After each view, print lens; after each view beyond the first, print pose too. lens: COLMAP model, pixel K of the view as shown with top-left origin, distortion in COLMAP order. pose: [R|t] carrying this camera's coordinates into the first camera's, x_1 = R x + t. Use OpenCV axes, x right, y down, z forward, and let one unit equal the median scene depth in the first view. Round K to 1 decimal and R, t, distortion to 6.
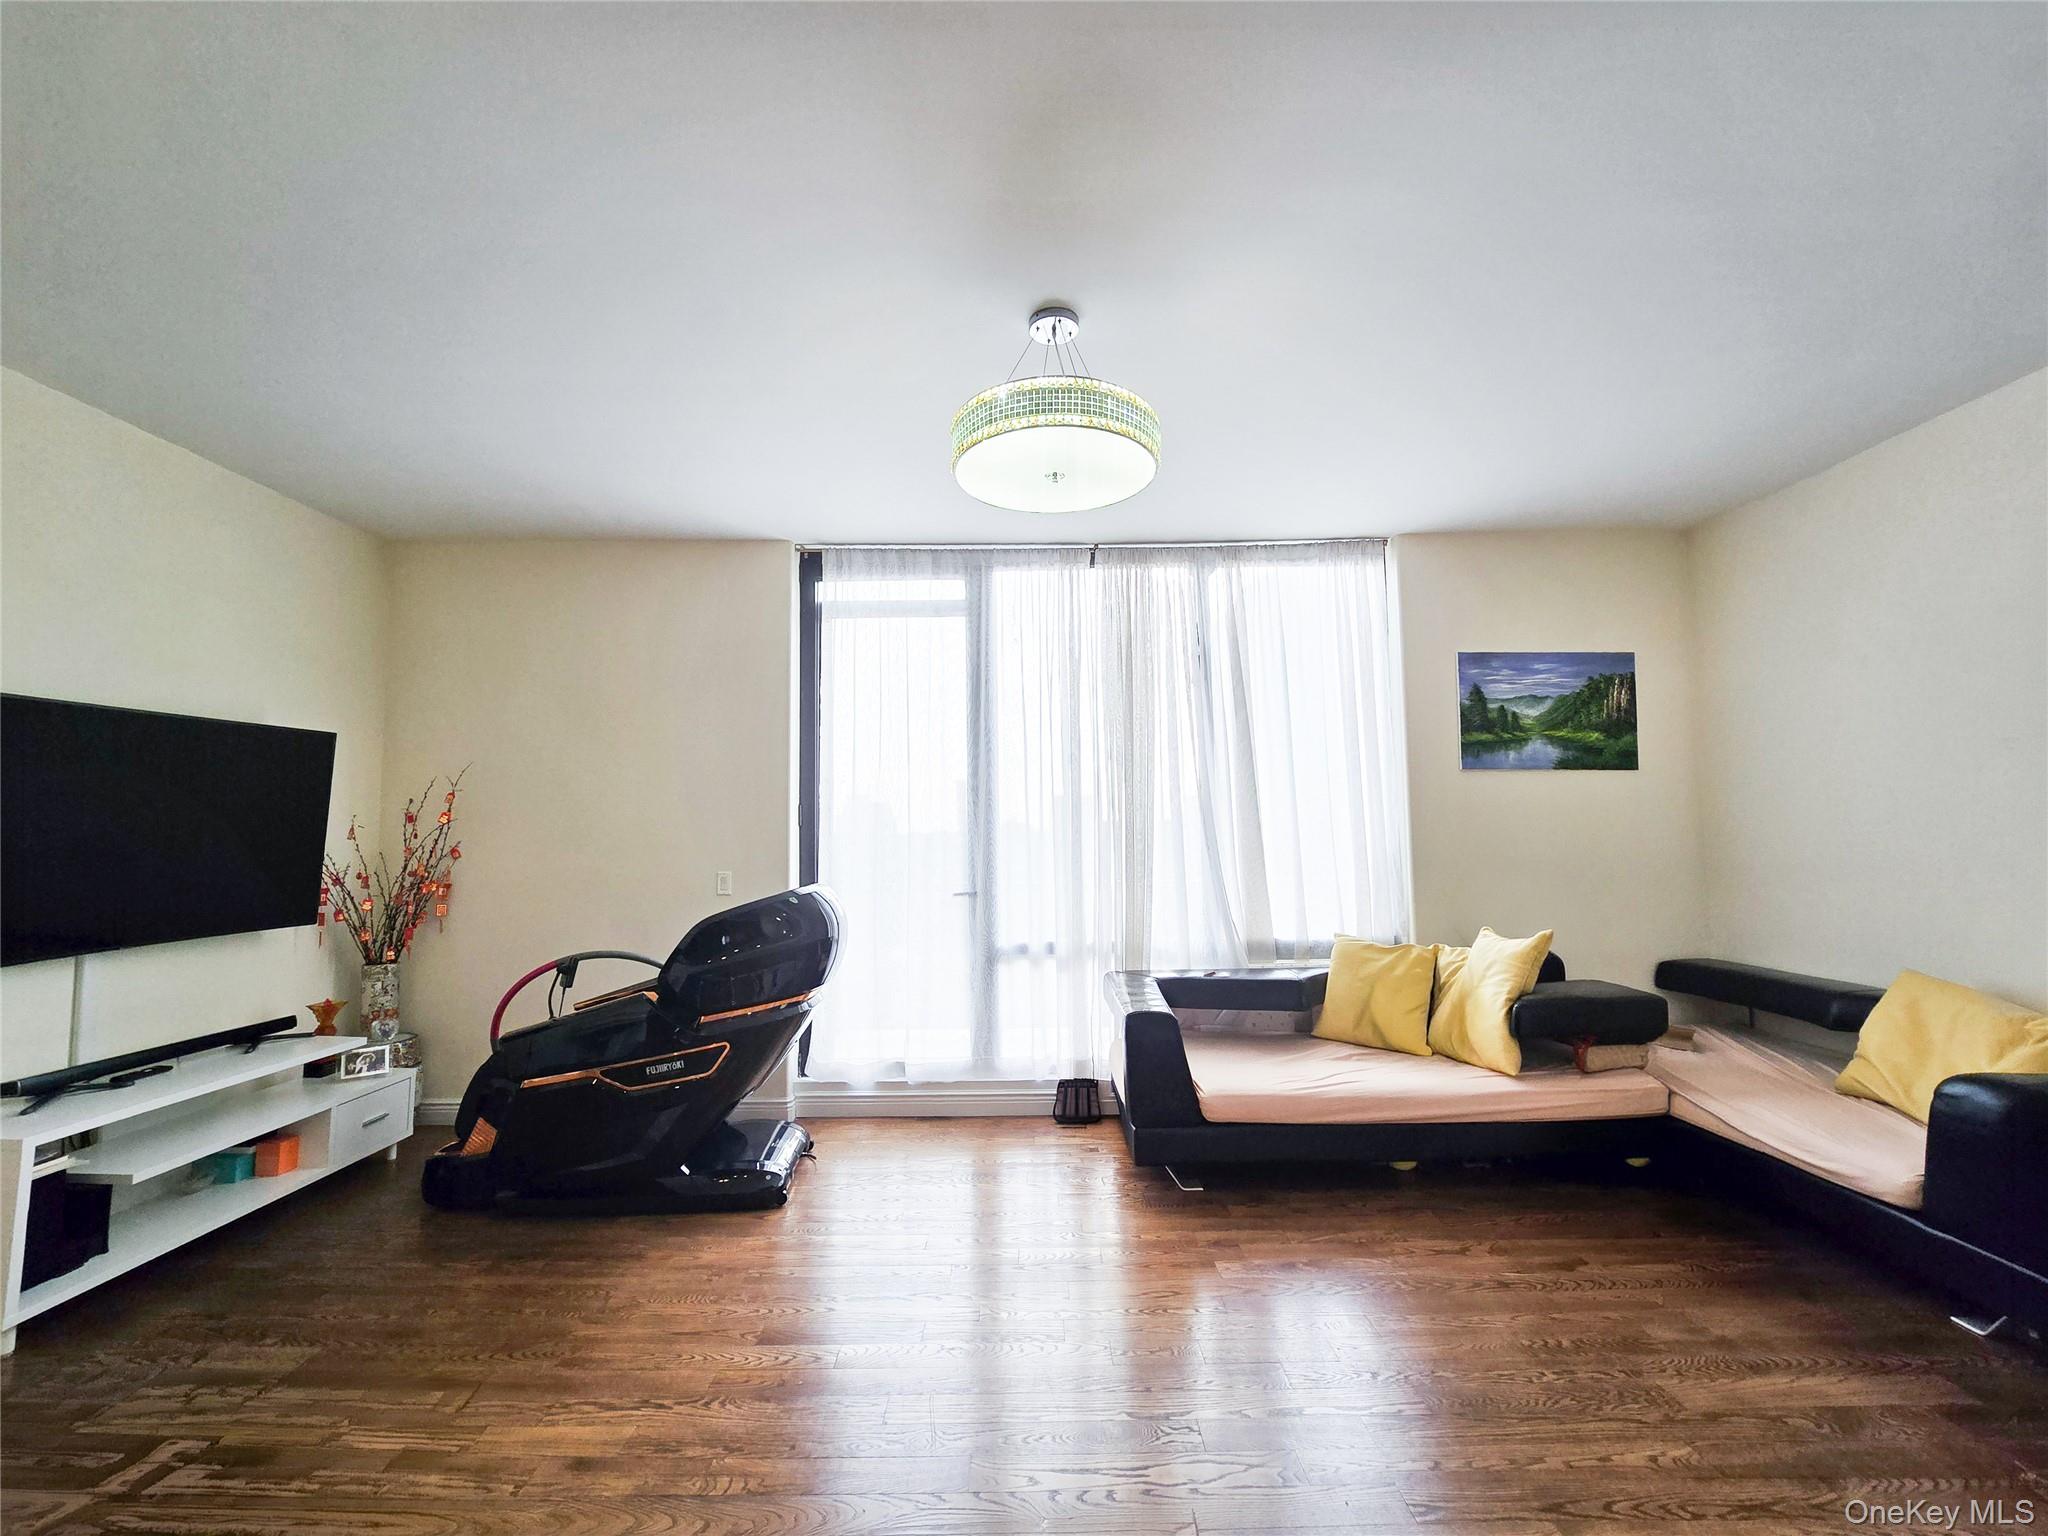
lens RADIAL K [[856.6, 0, 1024.0], [0, 856.6, 768.0], [0, 0, 1]] dist [-0.001420, -0.000190]
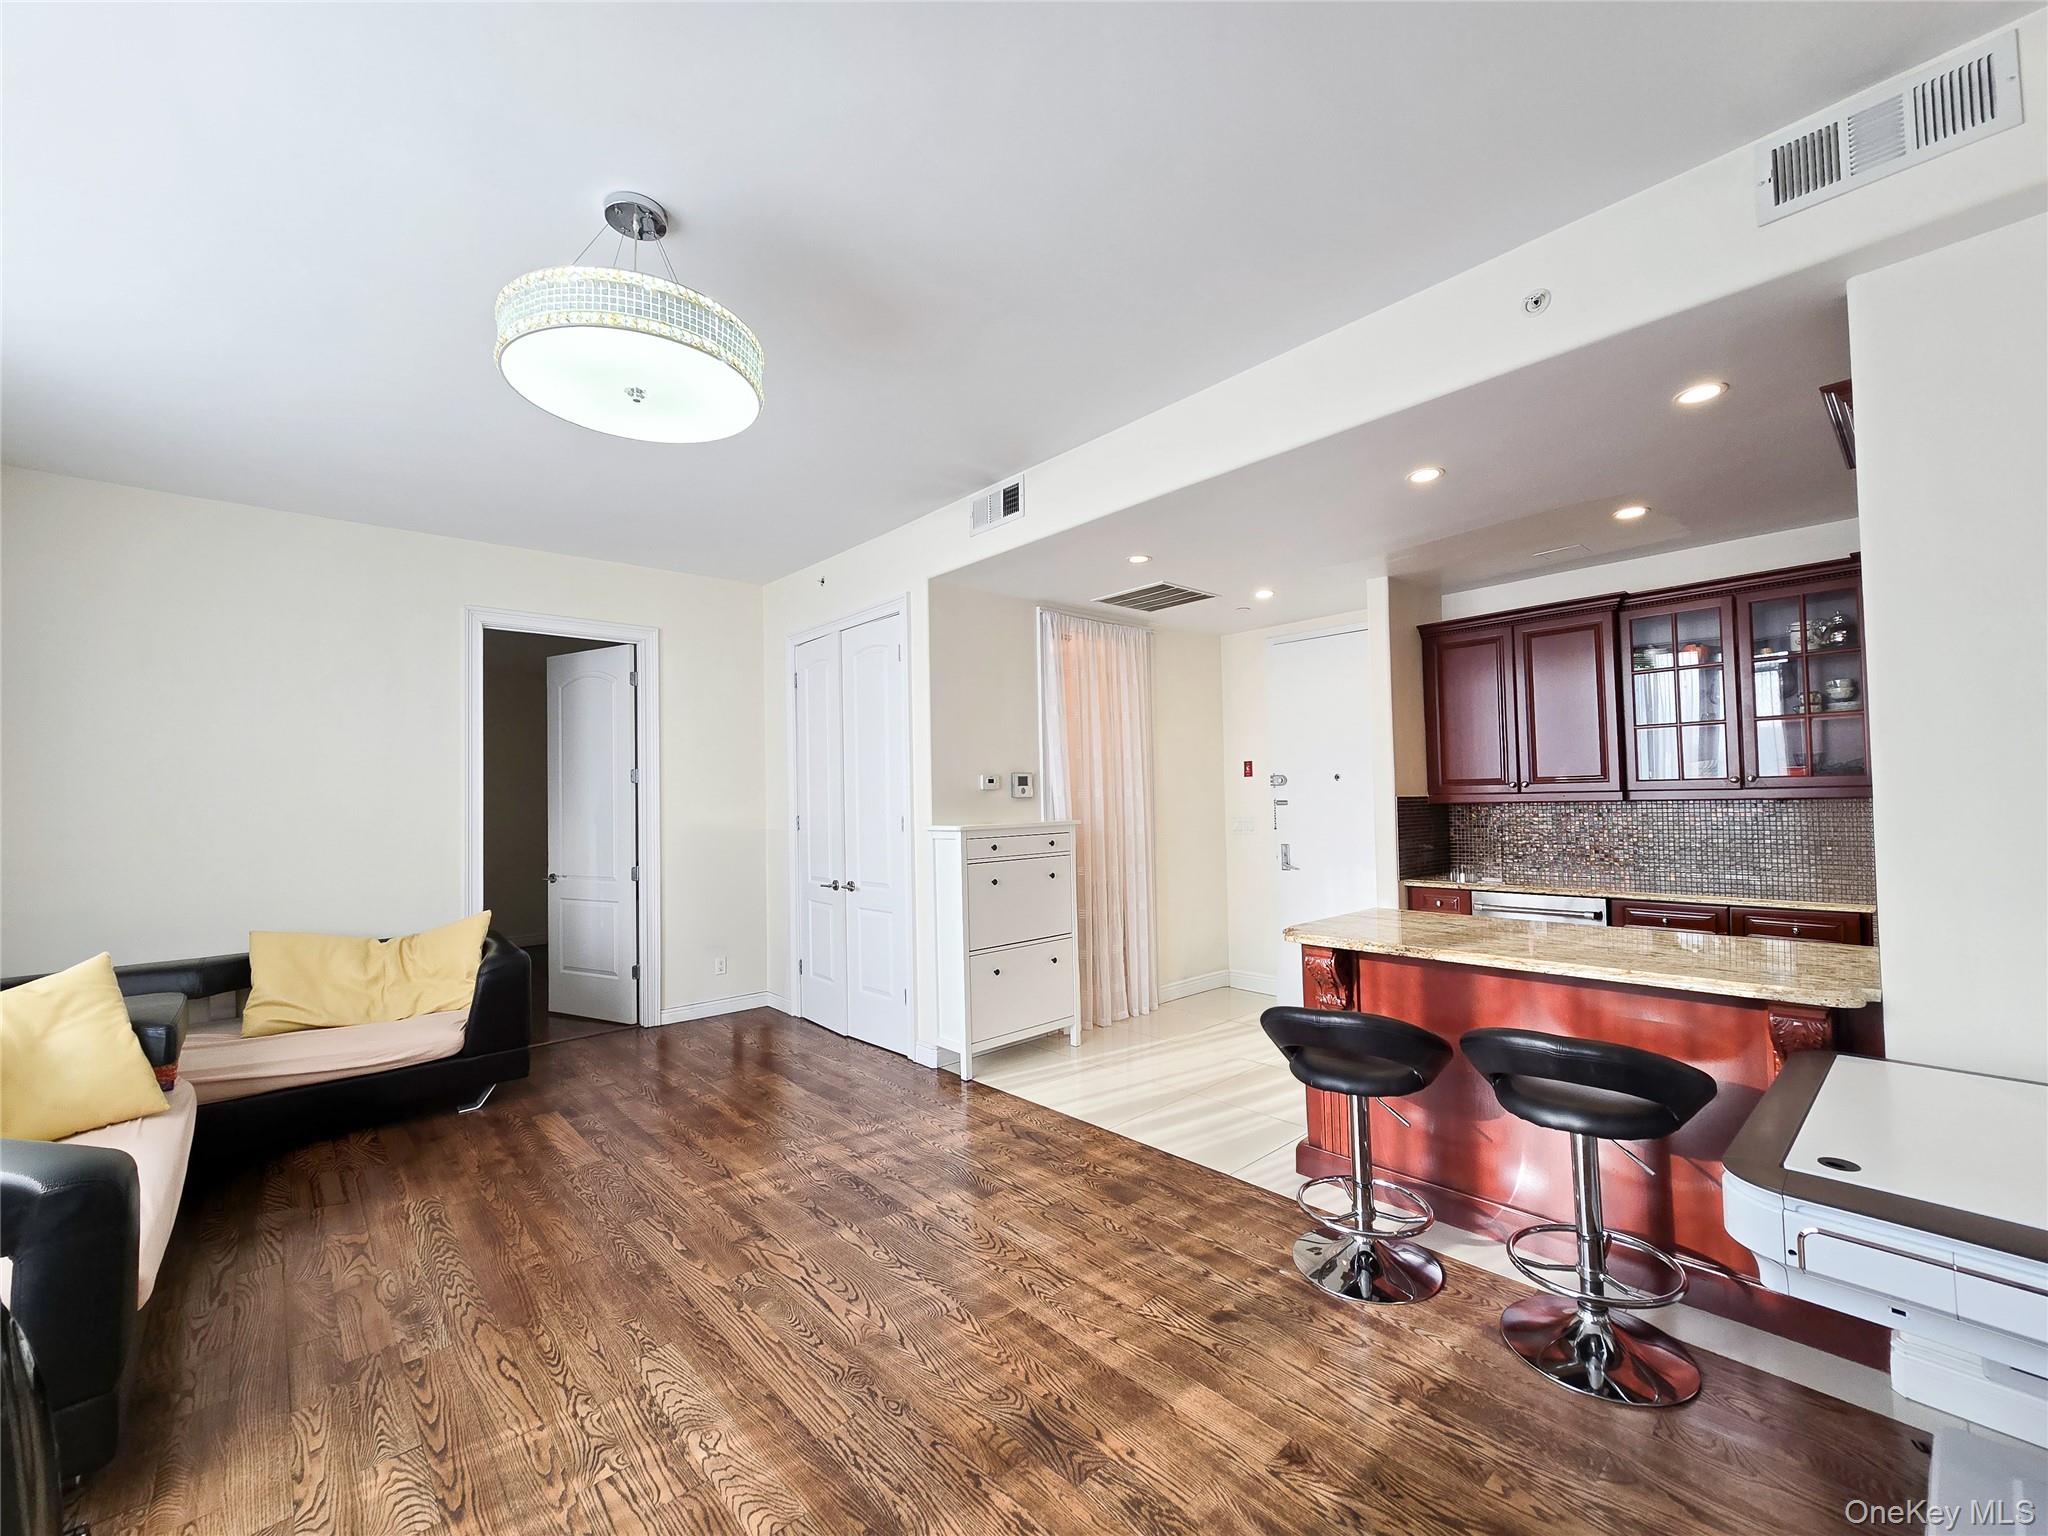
lens RADIAL K [[856.6, 0, 1024.0], [0, 856.6, 768.0], [0, 0, 1]] dist [-0.001420, -0.000190]
pose [[-0.662134, 0.049070, 0.747778, -0.490996], [-0.028478, 0.995486, -0.090541, 0.057871], [-0.748845, -0.081245, -0.657747, 0.730078]]
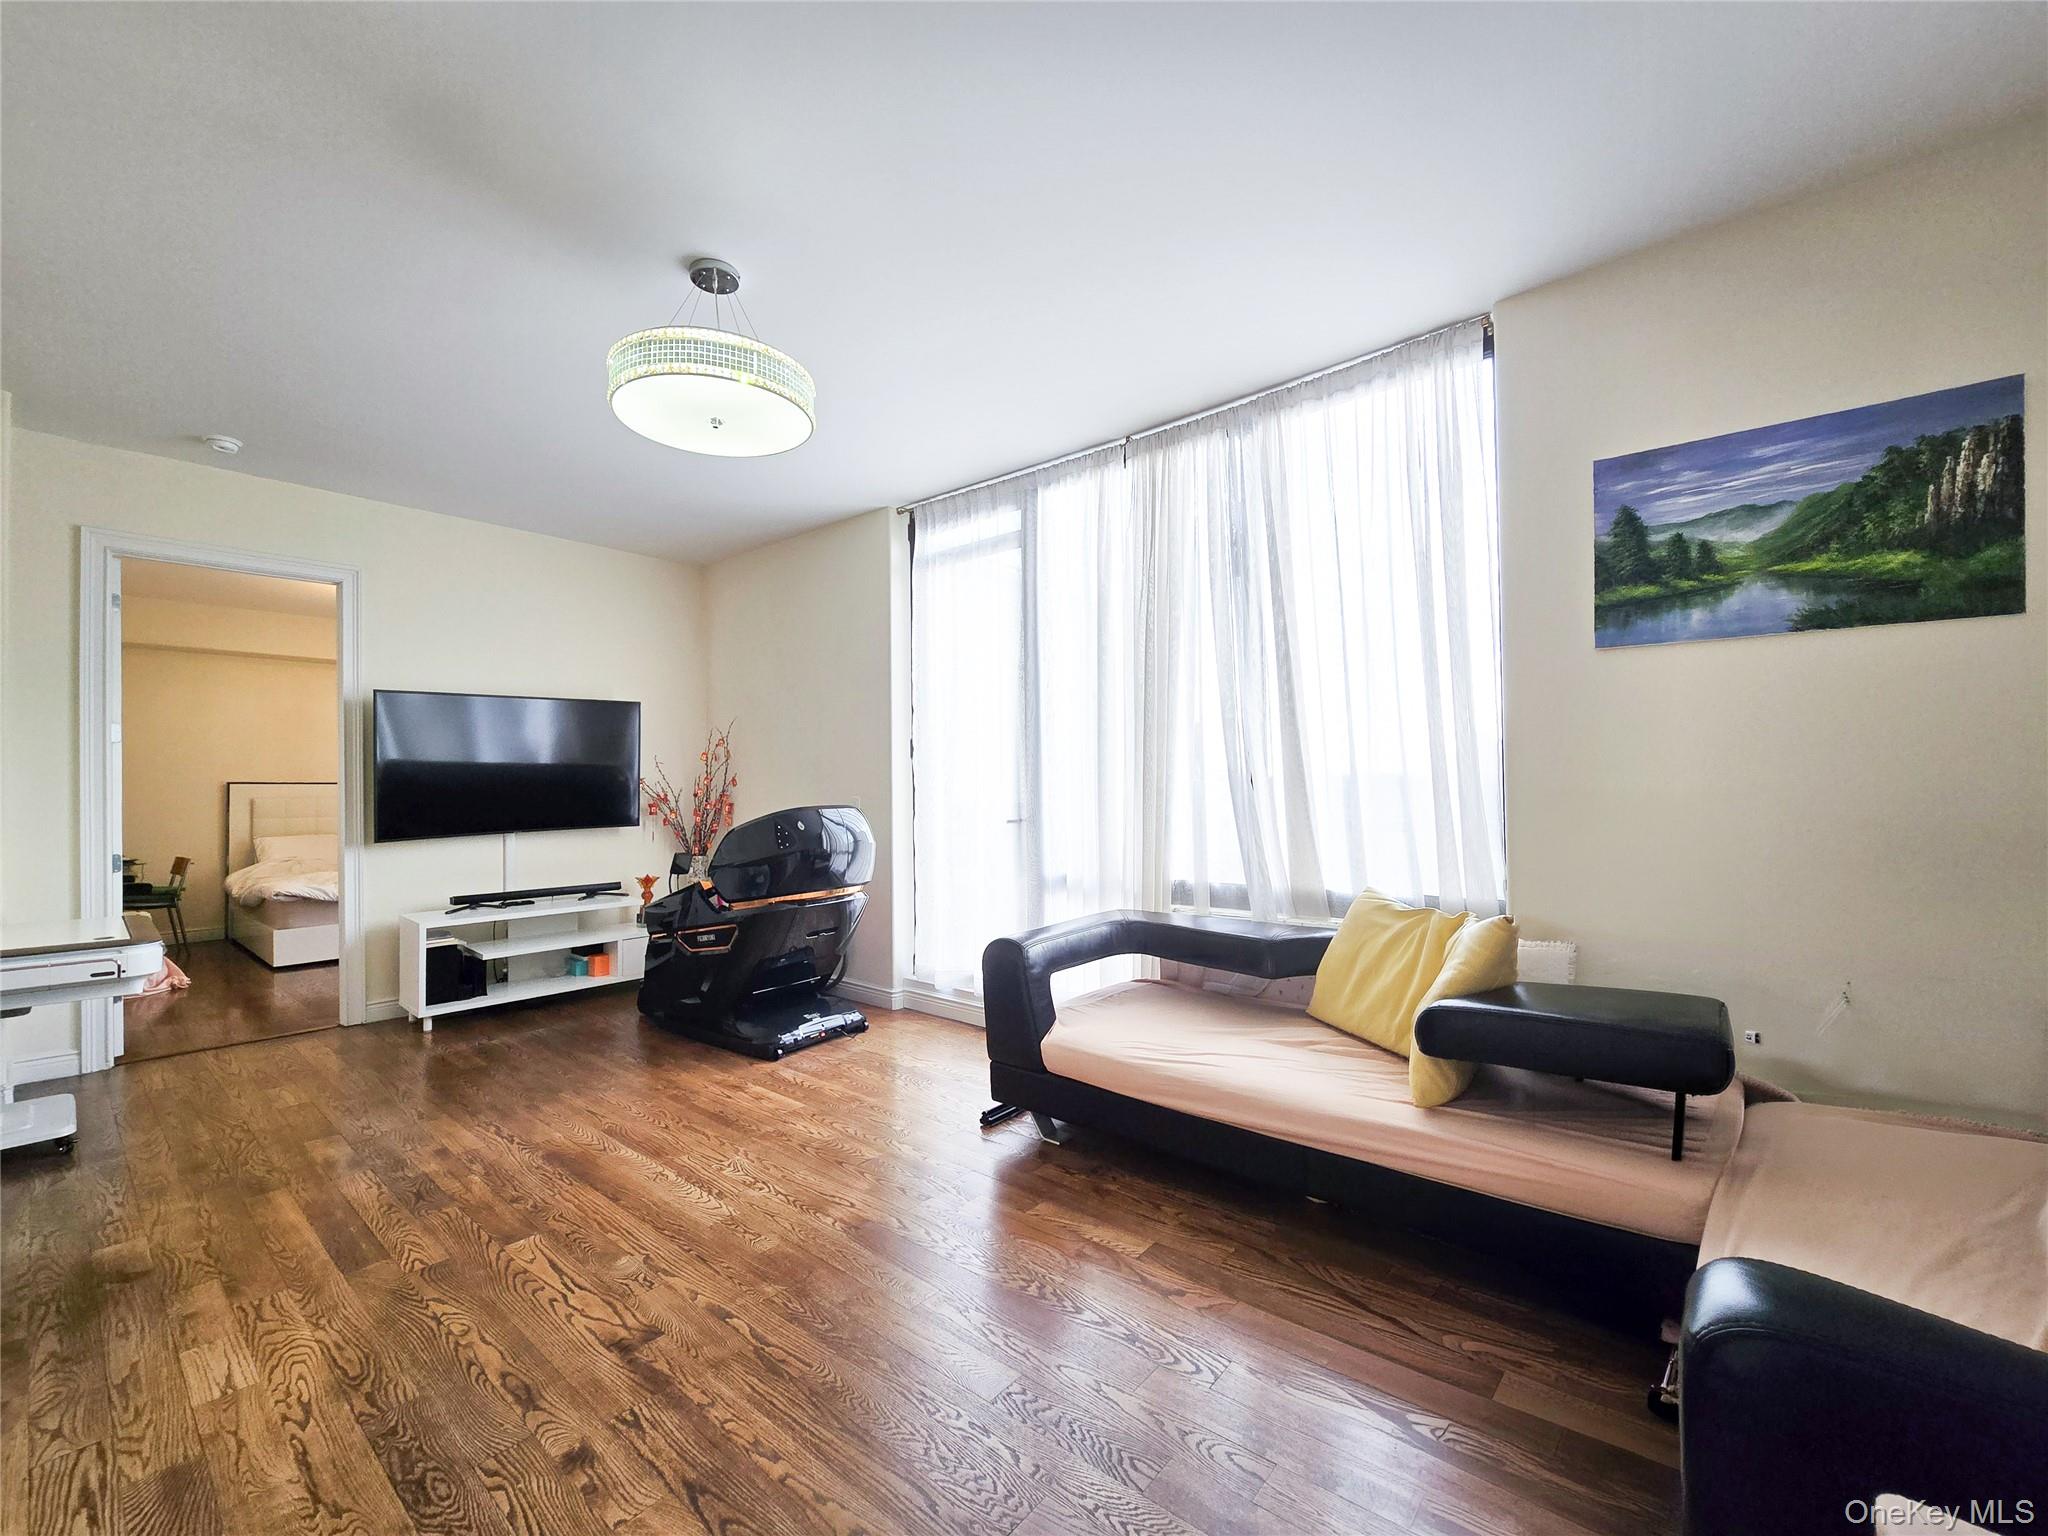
lens RADIAL K [[846.8, 0, 1024.0], [0, 846.8, 768.0], [0, 0, 1]] dist [-0.003265, -0.000123]
pose [[0.759238, -0.011673, -0.650708, 0.594375], [0.055123, 0.997400, 0.046425, 0.037138], [0.648474, -0.071117, 0.757908, 0.247017]]
